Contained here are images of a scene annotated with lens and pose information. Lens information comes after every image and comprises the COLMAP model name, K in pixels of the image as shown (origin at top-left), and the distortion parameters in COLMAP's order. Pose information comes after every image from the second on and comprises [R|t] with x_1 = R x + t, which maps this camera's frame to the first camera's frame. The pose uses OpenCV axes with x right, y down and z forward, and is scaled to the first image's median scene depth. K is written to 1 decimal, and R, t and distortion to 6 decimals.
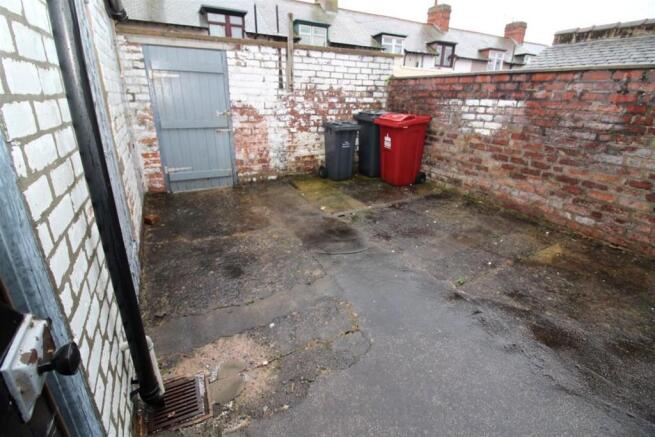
lens RADIAL K [[305.6, 0, 327.9], [0, 305.6, 209.6], [0, 0, 1]] dist [0.001455, -0.013238]
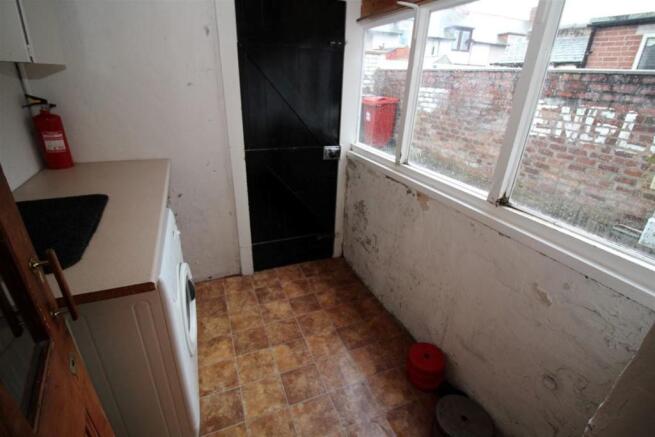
lens RADIAL K [[305.6, 0, 327.9], [0, 305.6, 209.6], [0, 0, 1]] dist [0.001455, -0.013238]
pose [[0.996894, 0.045214, -0.064481, 0.146761], [-0.041534, 0.997492, 0.057307, 0.172866], [0.066910, -0.054451, 0.996272, -0.568256]]
